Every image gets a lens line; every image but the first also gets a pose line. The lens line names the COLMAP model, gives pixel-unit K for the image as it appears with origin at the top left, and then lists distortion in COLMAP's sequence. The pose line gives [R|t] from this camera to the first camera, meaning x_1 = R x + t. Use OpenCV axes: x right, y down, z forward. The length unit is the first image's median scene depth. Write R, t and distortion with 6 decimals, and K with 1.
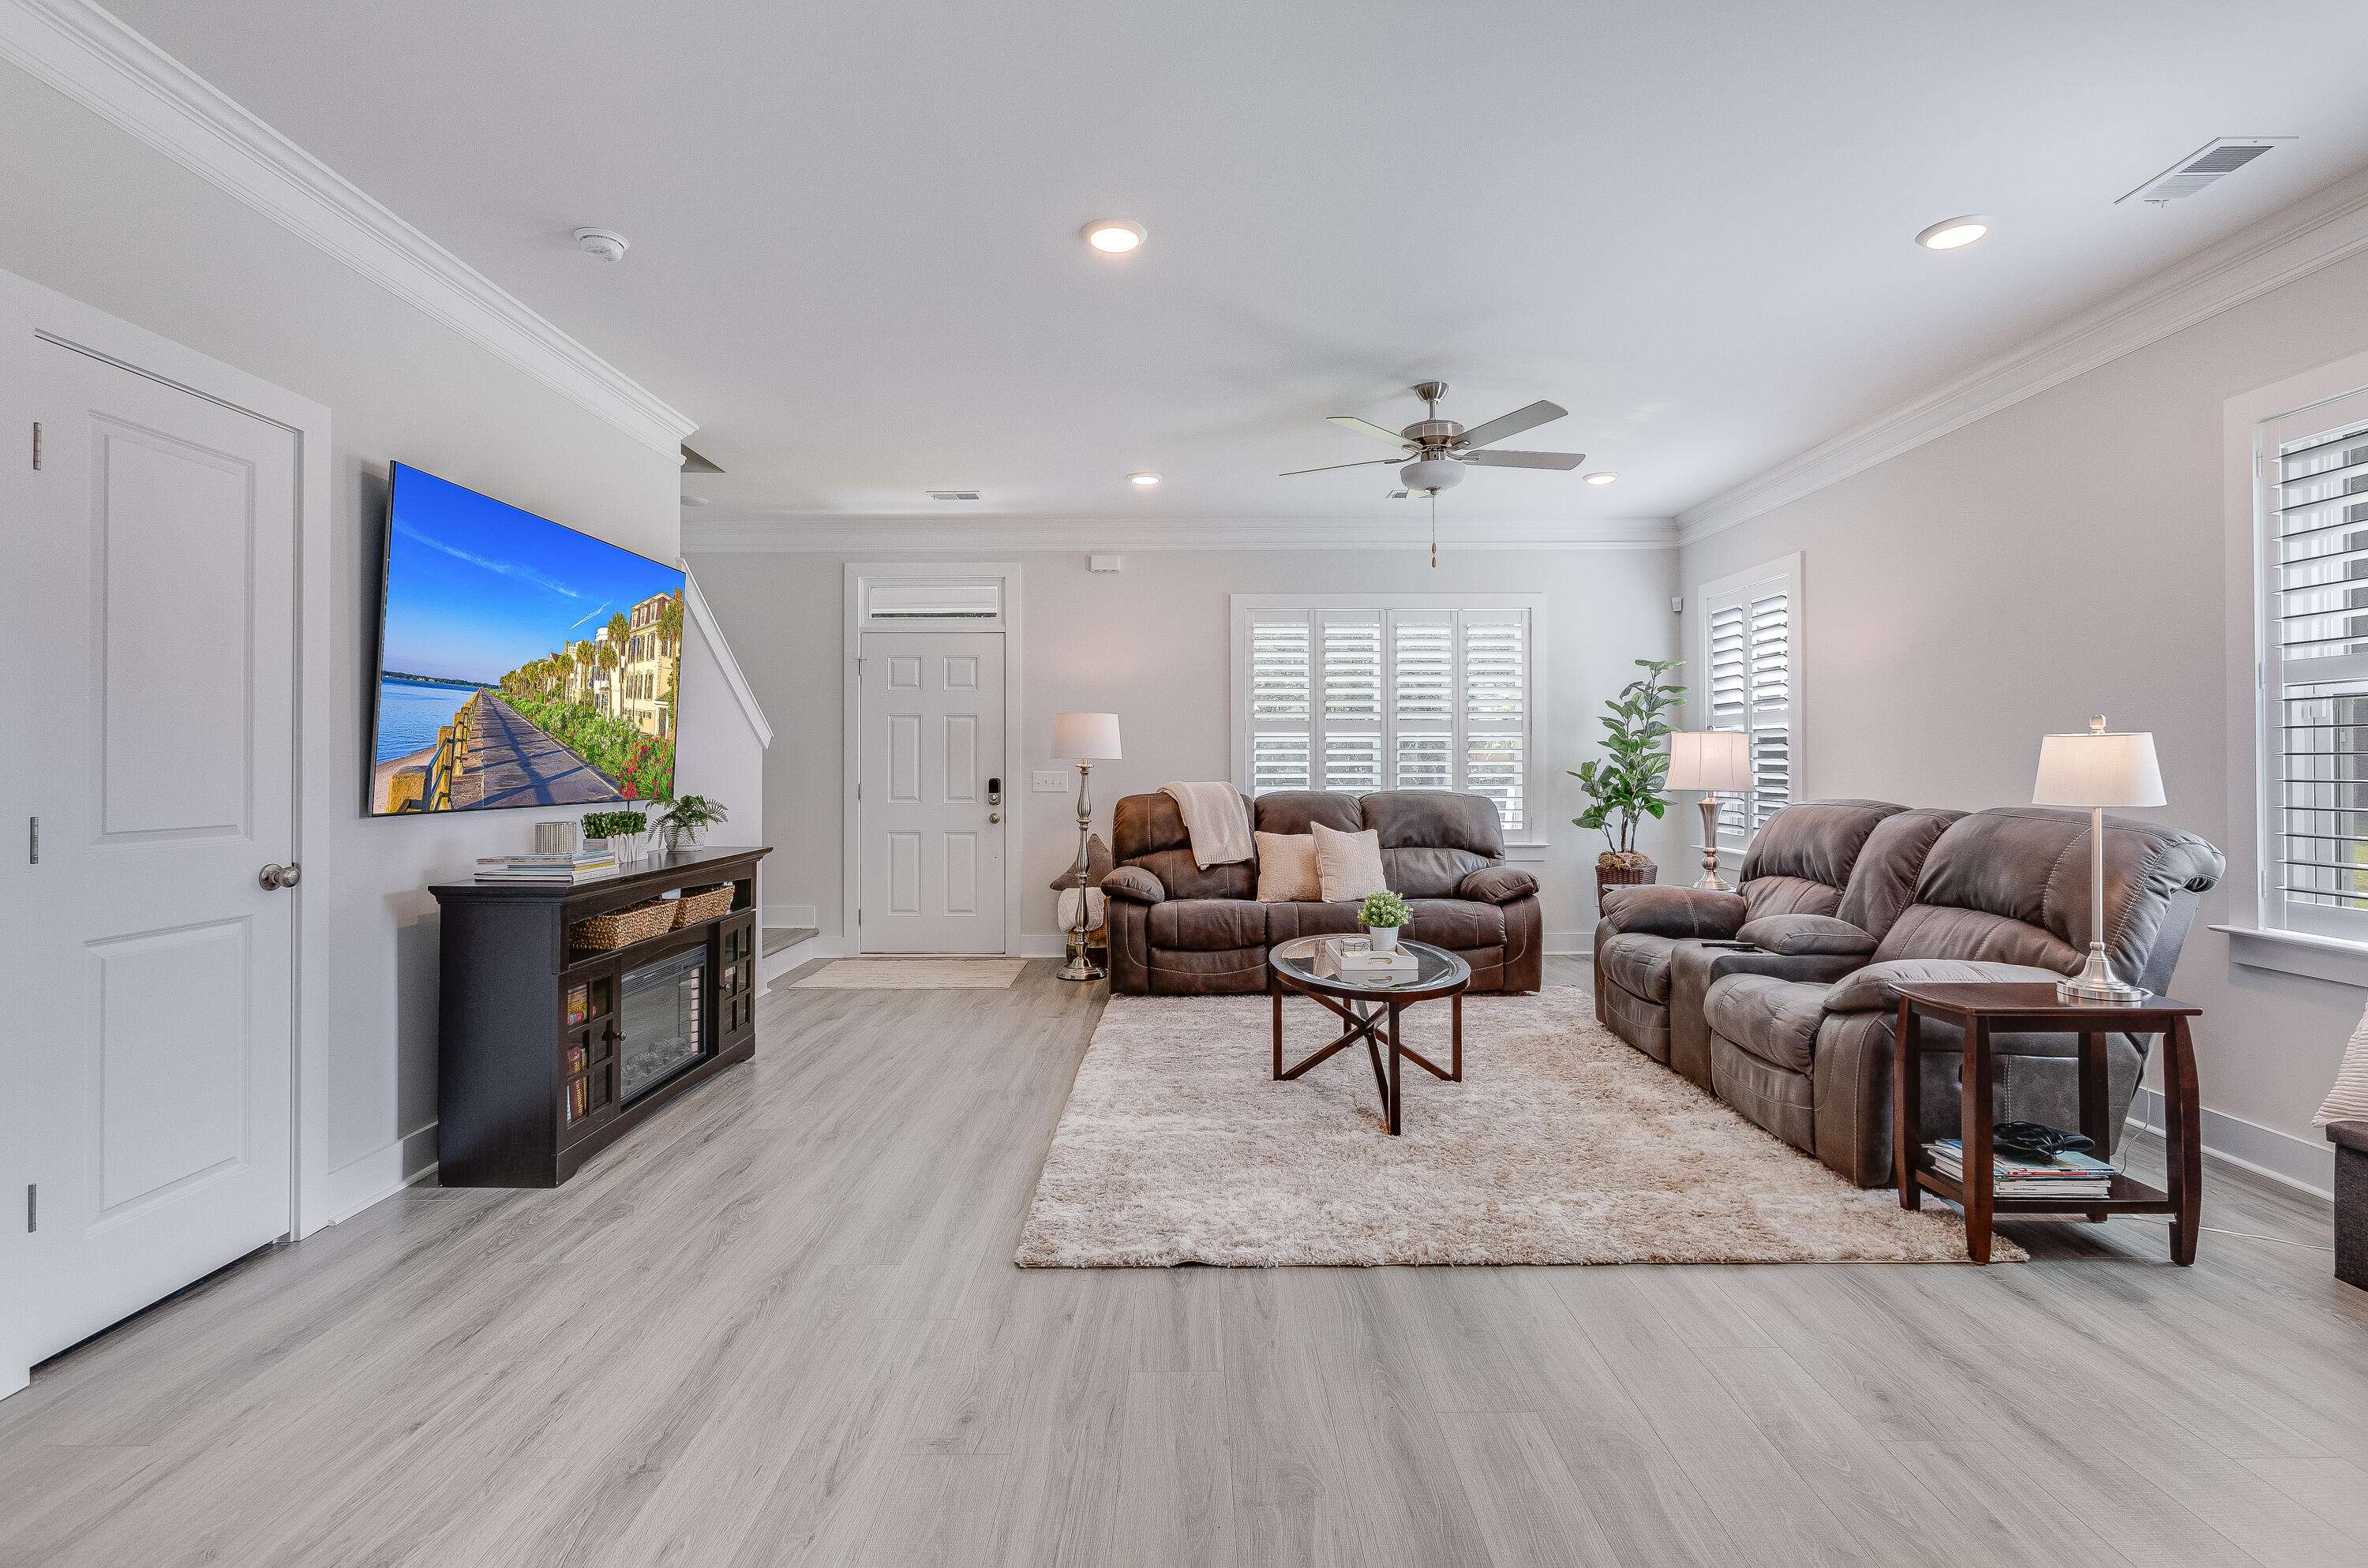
lens RADIAL K [[1059.7, 0, 1179.4], [0, 1059.7, 761.5], [0, 0, 1]] dist [-0.011006, 0.007883]
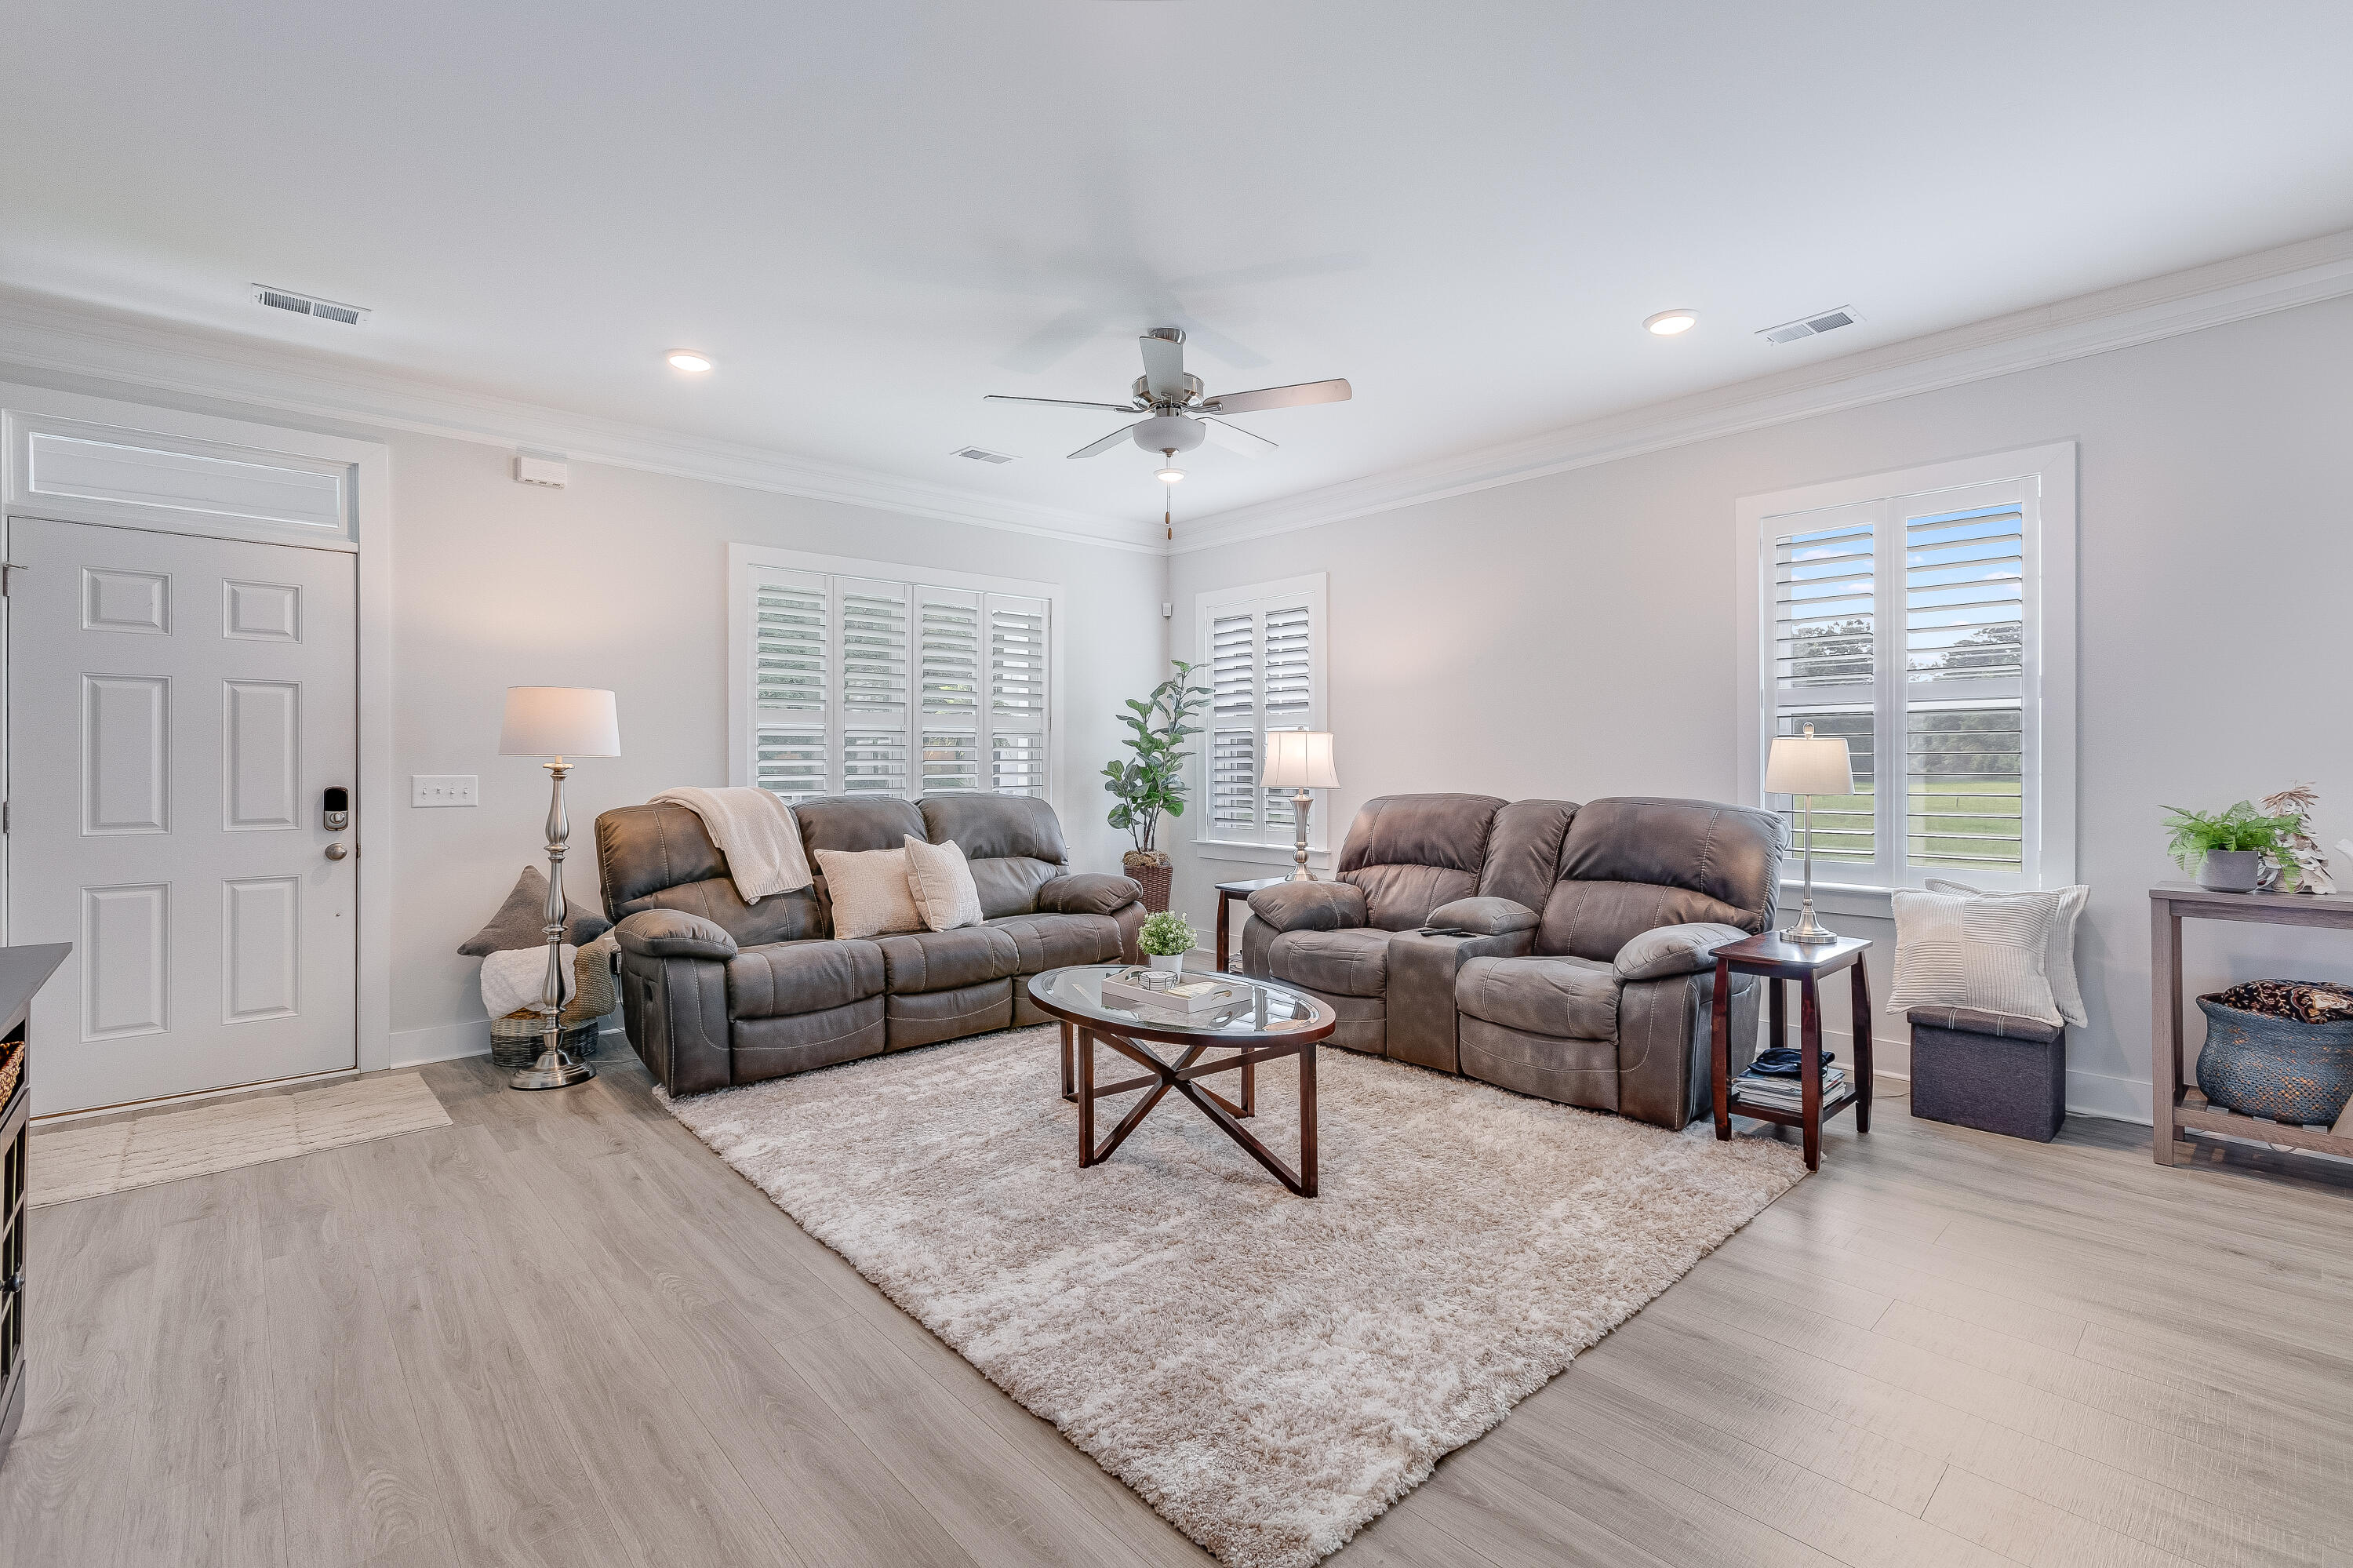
lens RADIAL K [[1053.2, 0, 1167.0], [0, 1053.2, 763.7], [0, 0, 1]] dist [-0.011006, 0.007883]
pose [[0.743406, -0.000880, 0.668840, -0.276110], [-0.000255, 0.999999, 0.001598, 0.001586], [-0.668840, -0.001359, 0.743405, 0.275040]]
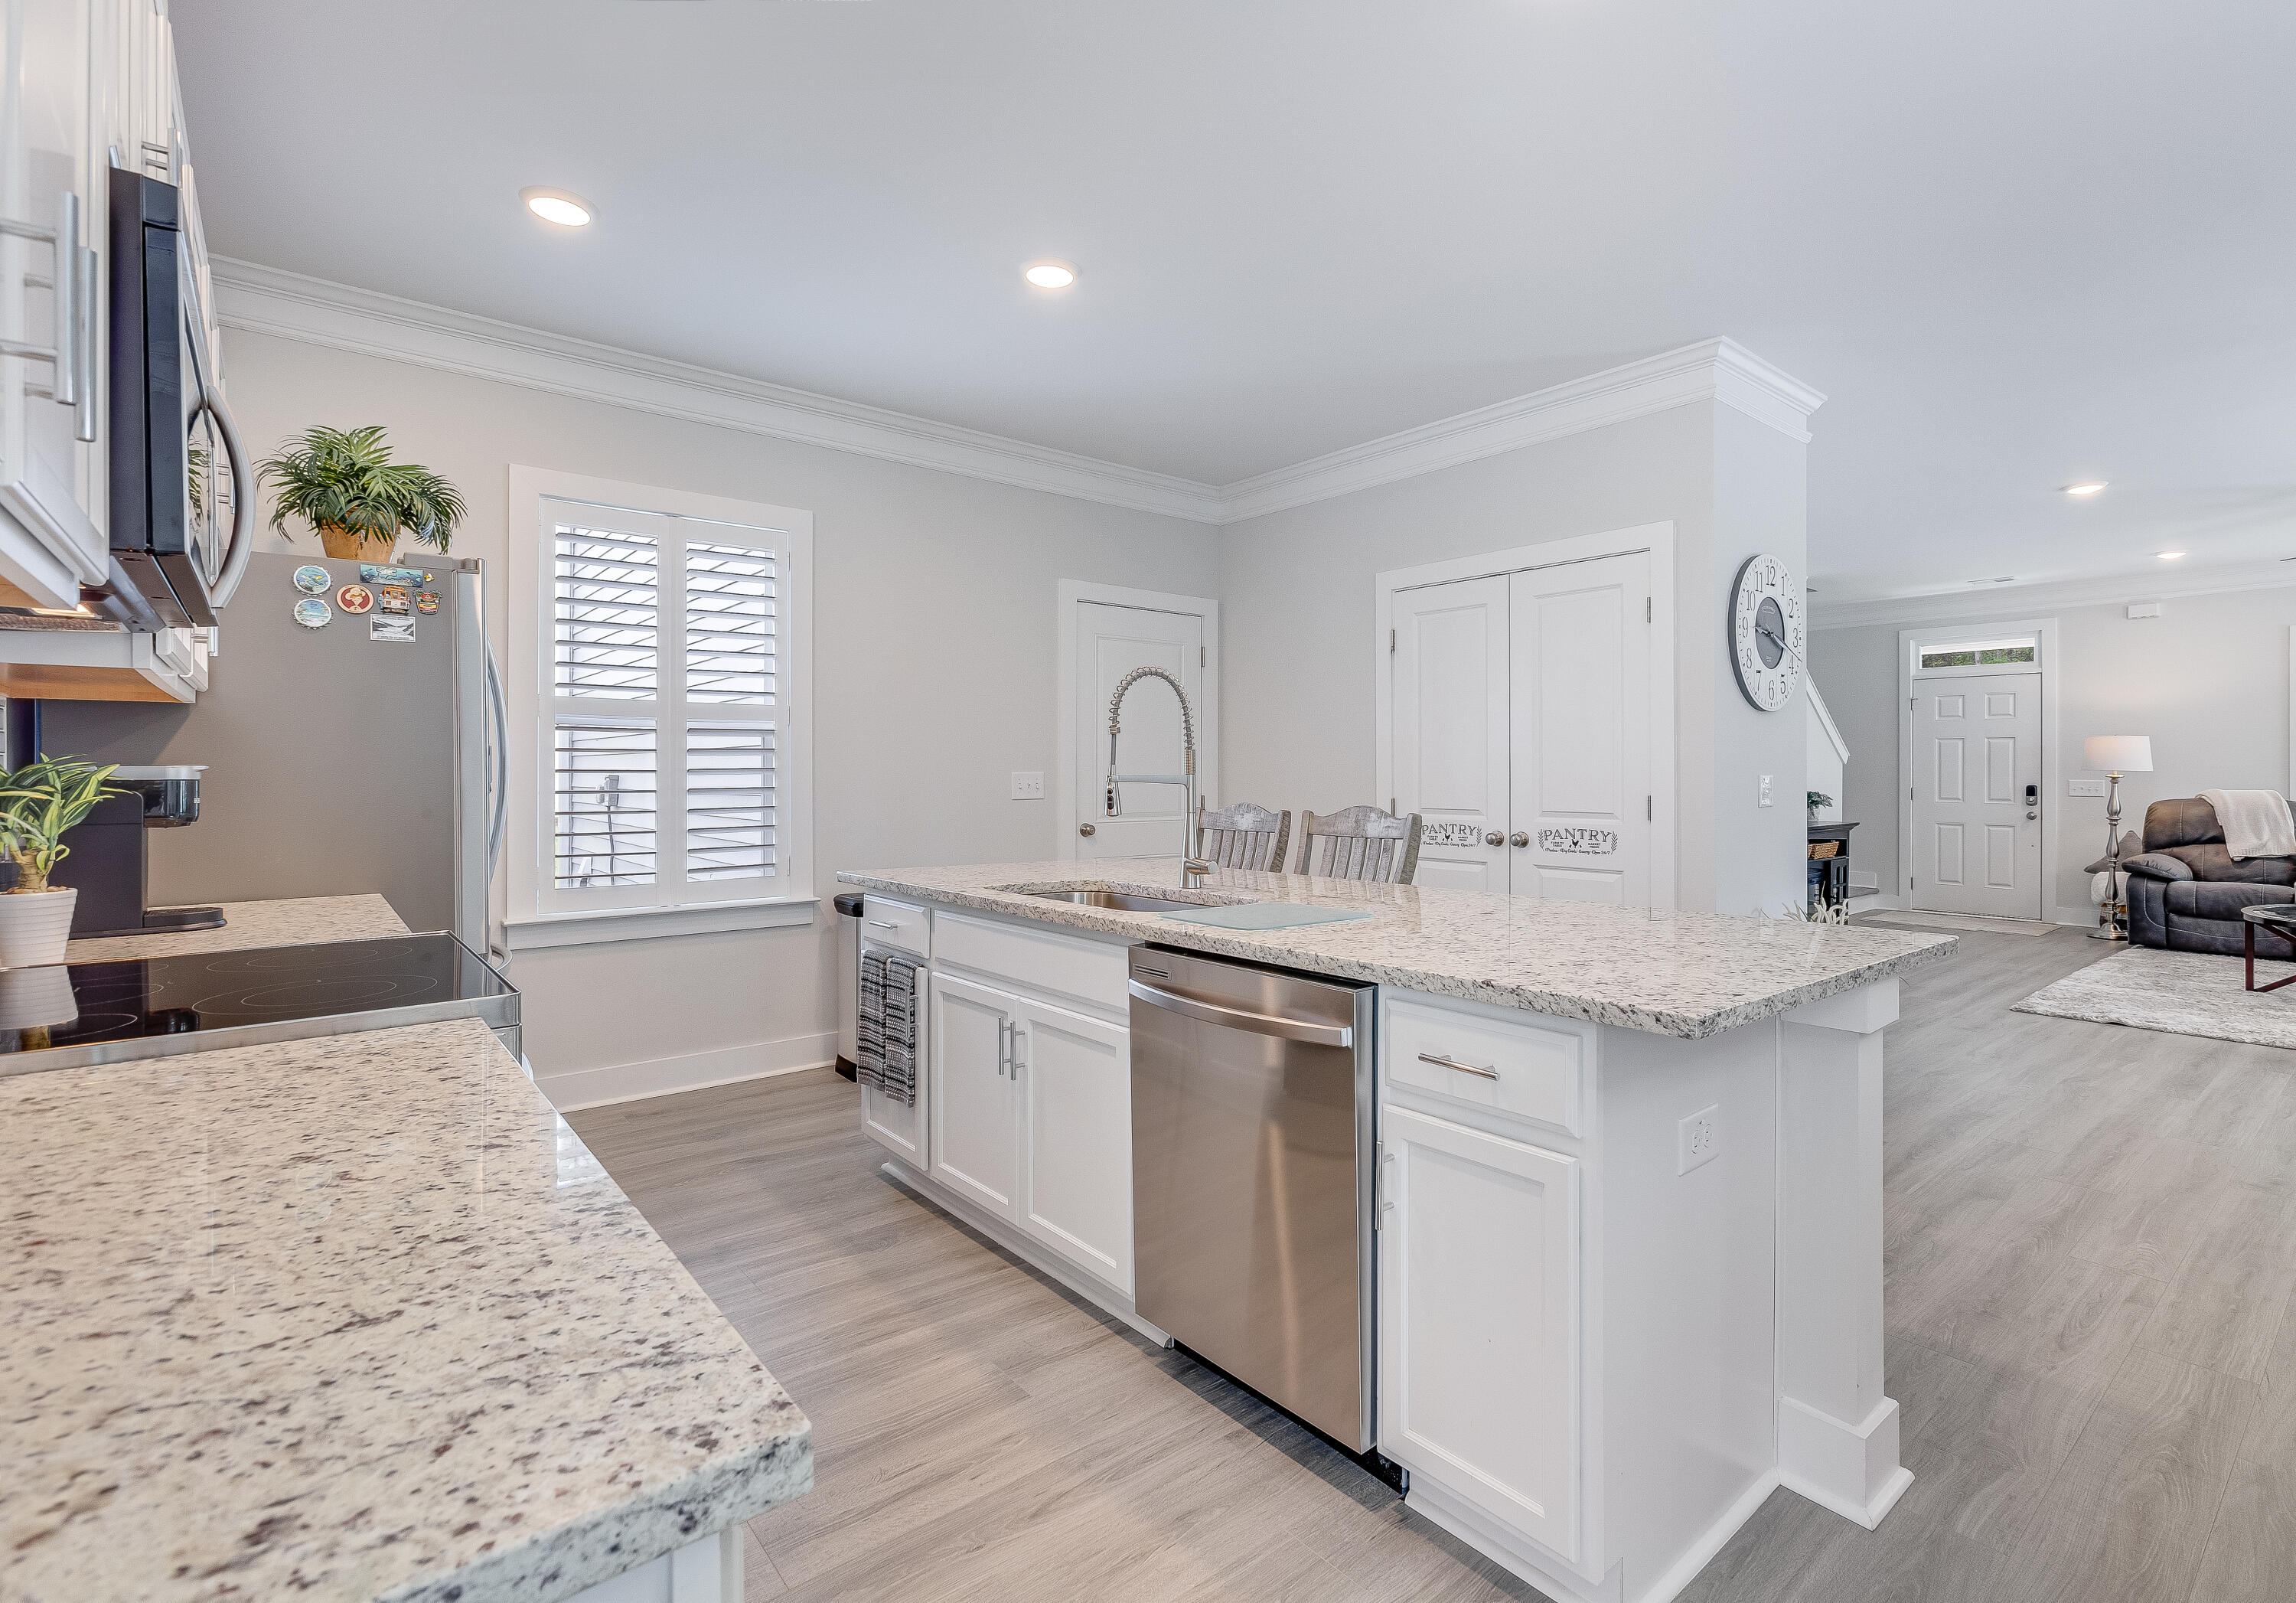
lens RADIAL K [[1074.1, 0, 1195.8], [0, 1074.1, 768.0], [0, 0, 1]] dist [0.004036, 0.000948]
pose [[0.646972, -0.001287, -0.762512, 0.211736], [0.003590, 0.999993, 0.001358, -0.013290], [0.762505, -0.003616, 0.646972, -0.796630]]
